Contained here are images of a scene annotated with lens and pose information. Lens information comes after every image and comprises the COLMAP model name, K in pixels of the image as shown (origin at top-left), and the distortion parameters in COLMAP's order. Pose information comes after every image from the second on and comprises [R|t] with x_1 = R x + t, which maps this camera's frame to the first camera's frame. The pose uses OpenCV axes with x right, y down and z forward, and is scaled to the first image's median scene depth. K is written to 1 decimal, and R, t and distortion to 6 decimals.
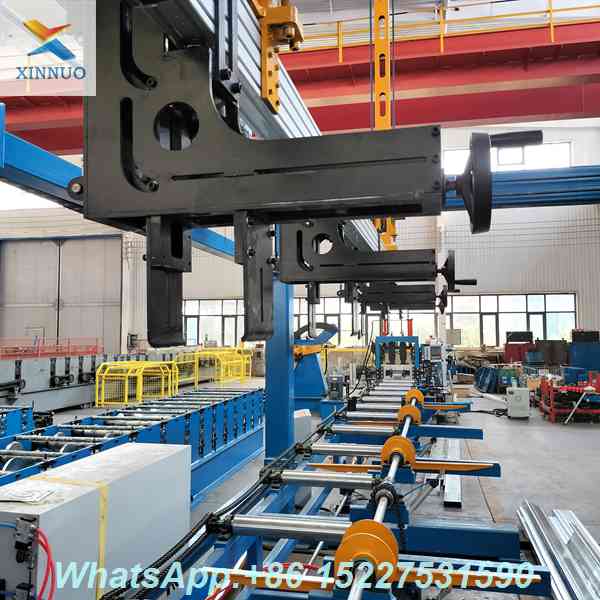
lens RADIAL K [[627.4, 0, 301.6], [0, 627.4, 297.1], [0, 0, 1]] dist [0.085490, 0.000000]
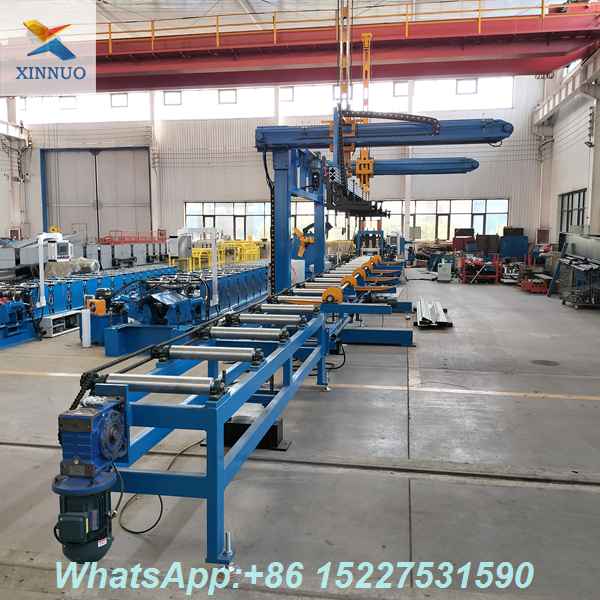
lens RADIAL K [[627.4, 0, 296.9], [0, 627.4, 297.9], [0, 0, 1]] dist [0.085490, 0.000000]
pose [[0.999554, 0.000377, 0.029862, -0.042733], [-0.005217, 0.986746, 0.162191, -0.014192], [-0.029405, -0.162274, 0.986307, -0.307525]]
